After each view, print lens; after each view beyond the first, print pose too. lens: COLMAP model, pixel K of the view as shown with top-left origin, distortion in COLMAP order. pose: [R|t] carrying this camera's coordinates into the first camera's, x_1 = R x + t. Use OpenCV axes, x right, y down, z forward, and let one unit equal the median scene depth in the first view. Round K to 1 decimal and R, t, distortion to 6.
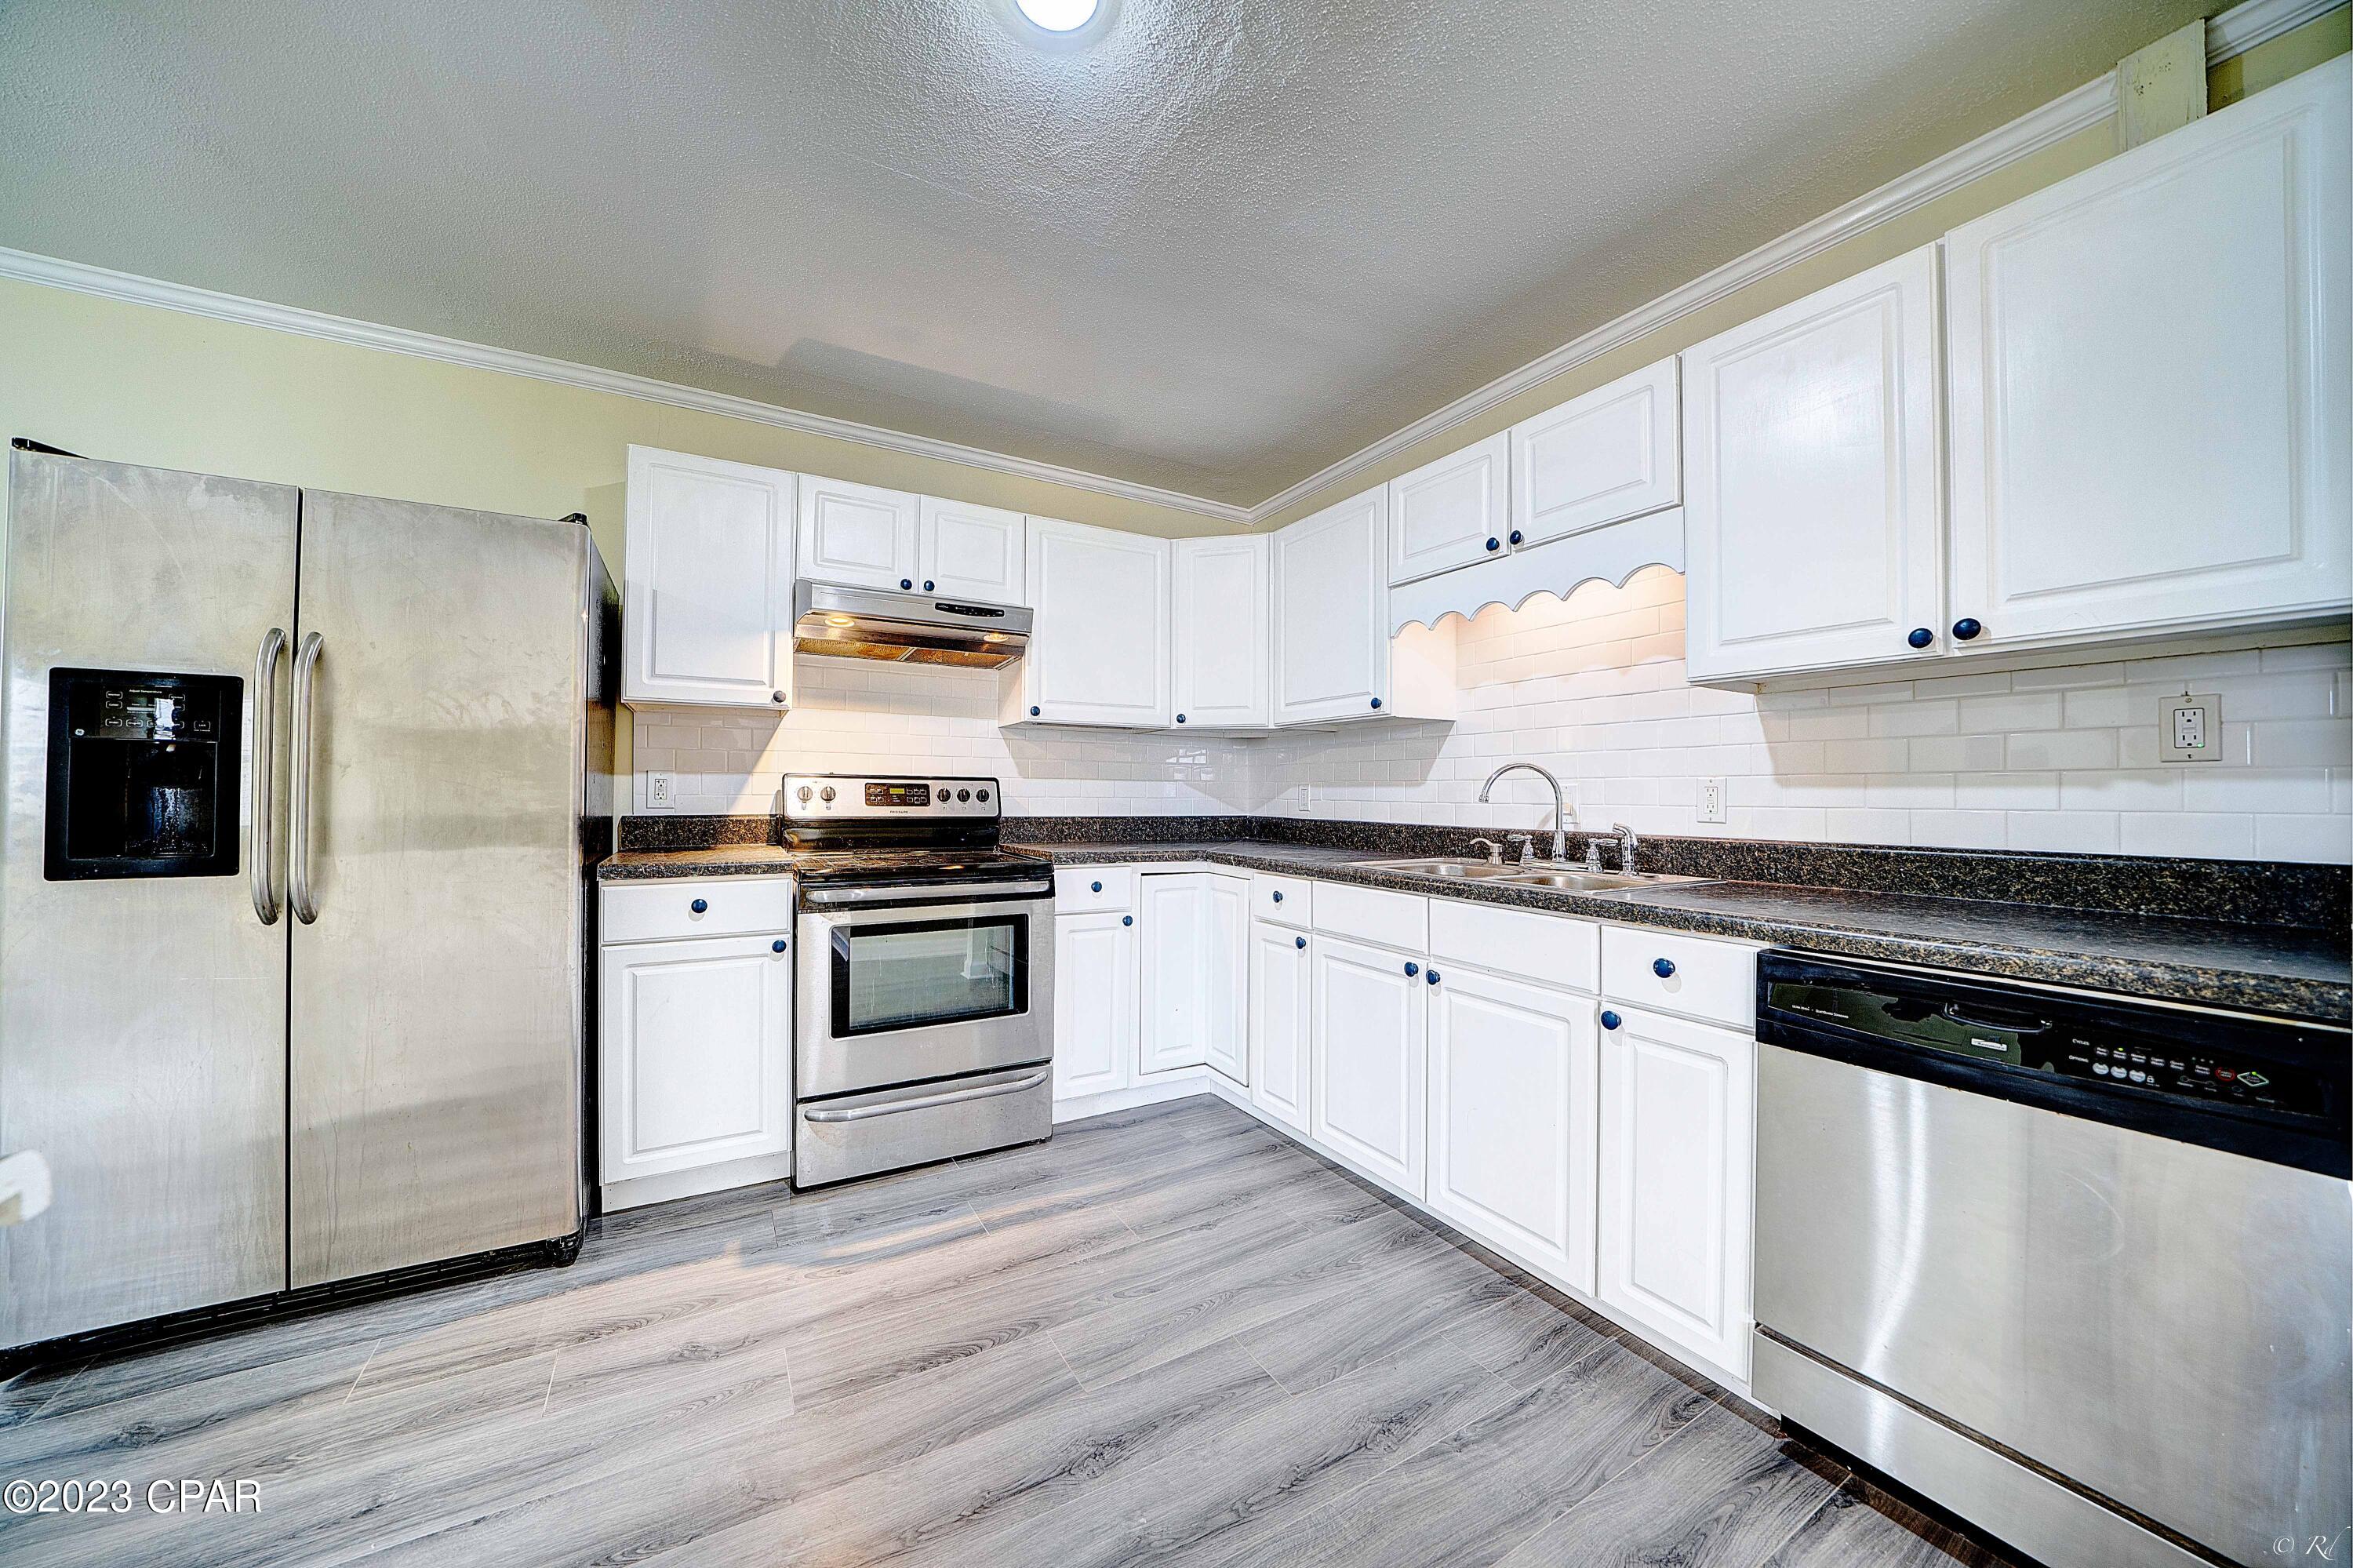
lens RADIAL K [[814.5, 0, 1174.3], [0, 814.5, 785.4], [0, 0, 1]] dist [-0.024797, 0.002201]
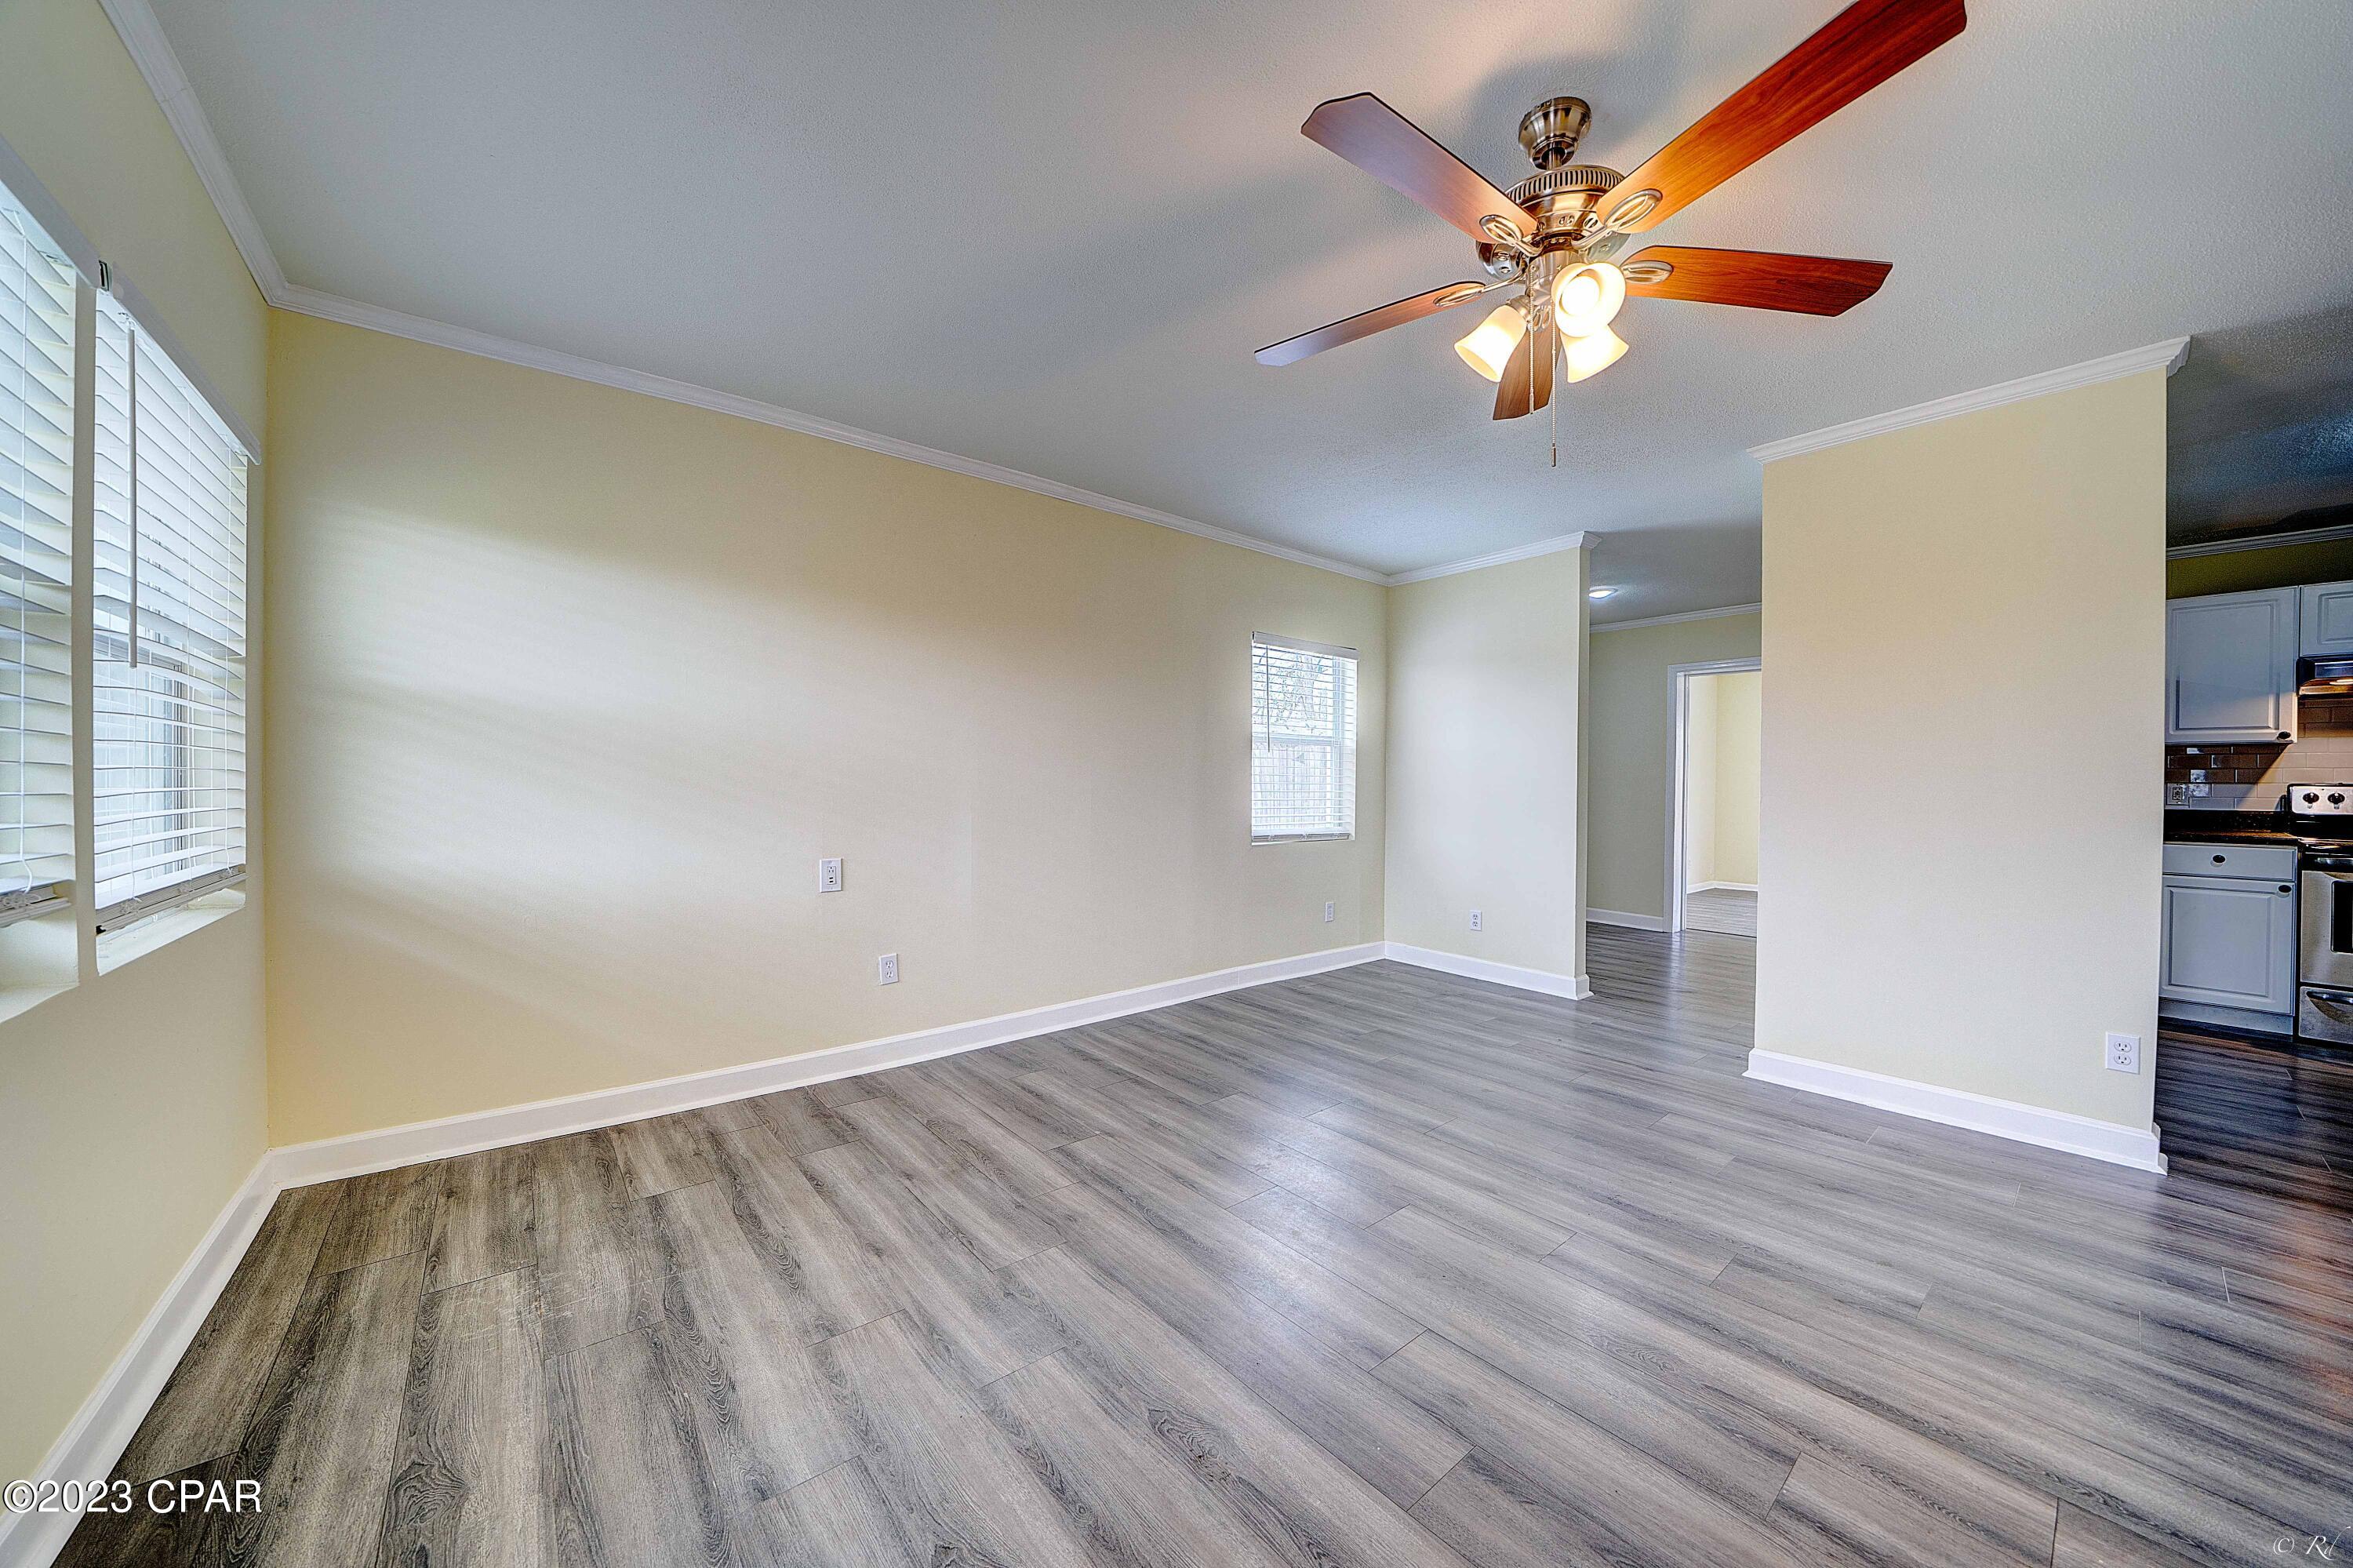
lens RADIAL K [[814.5, 0, 1174.3], [0, 814.5, 785.4], [0, 0, 1]] dist [-0.024797, 0.002201]
pose [[0.160859, -0.002947, -0.986973, 0.758664], [0.001112, 0.999995, -0.002804, -0.012398], [0.986977, -0.000646, 0.160861, -1.573077]]
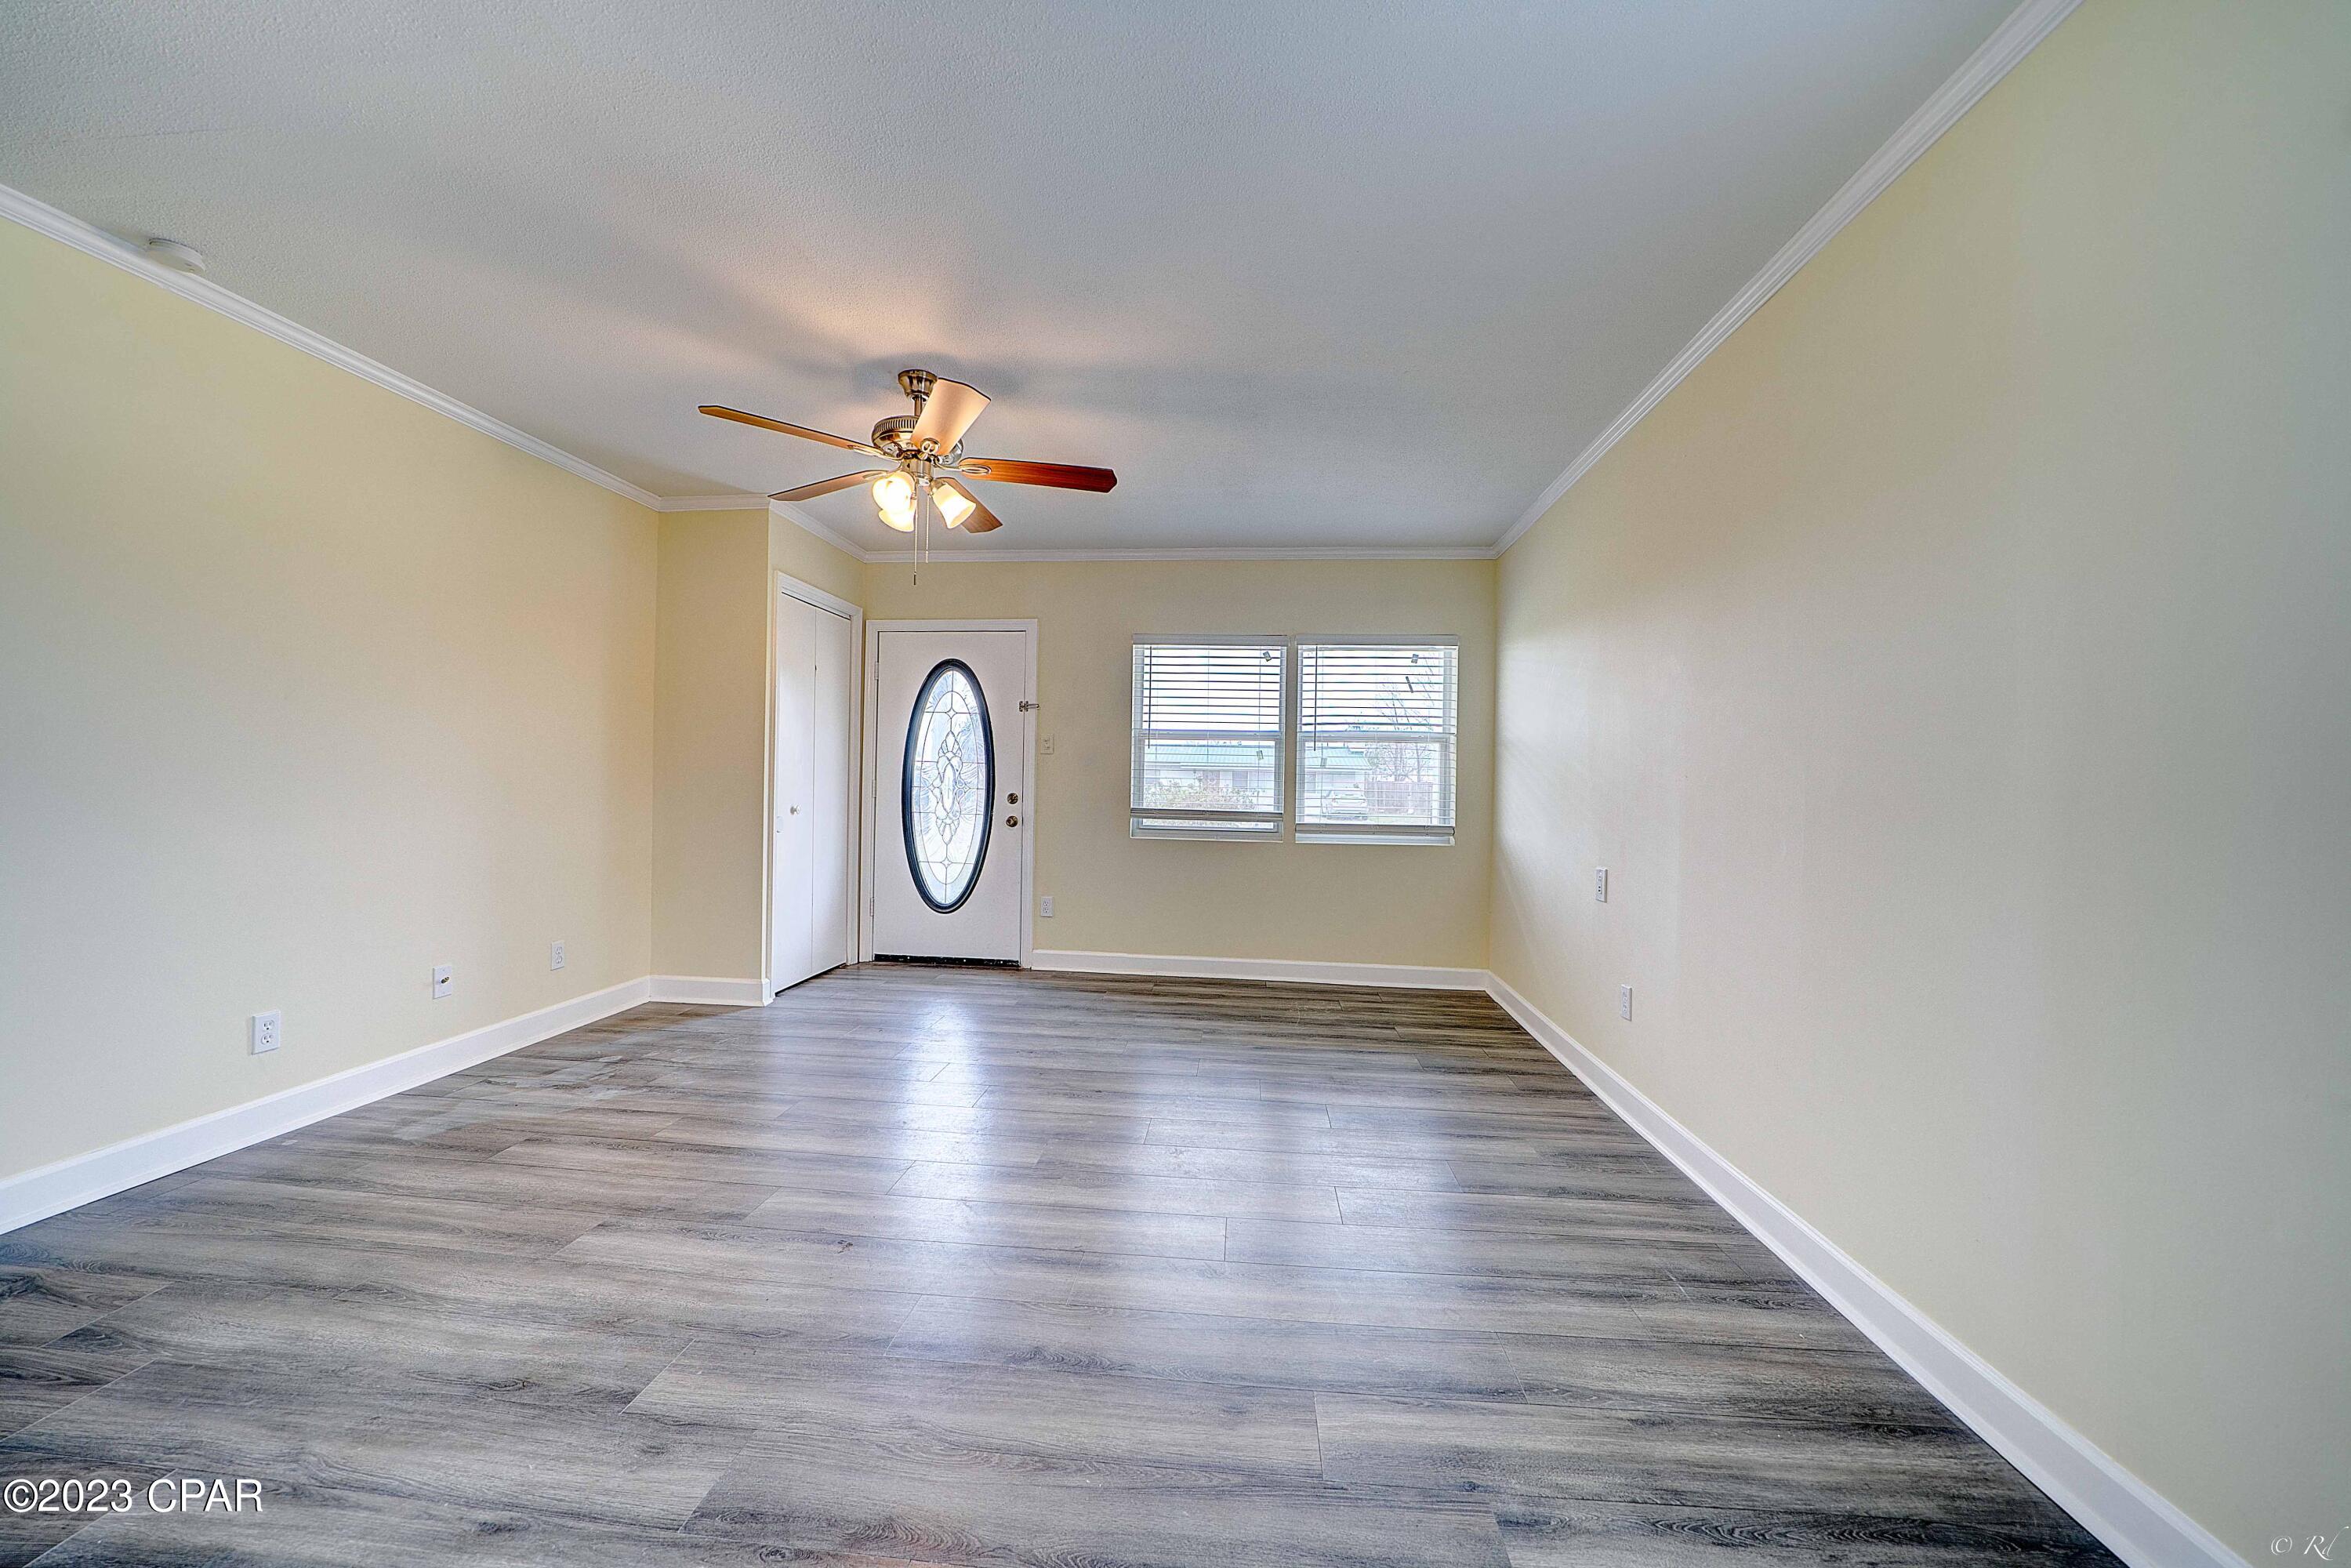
lens RADIAL K [[835.9, 0, 1175.5], [0, 835.9, 784.0], [0, 0, 1]] dist [-0.027082, 0.002946]
pose [[-0.815528, -0.024781, 0.578187, -0.963728], [-0.030642, 0.999530, -0.000382, -0.012258], [-0.577906, -0.018028, -0.815904, -0.321057]]
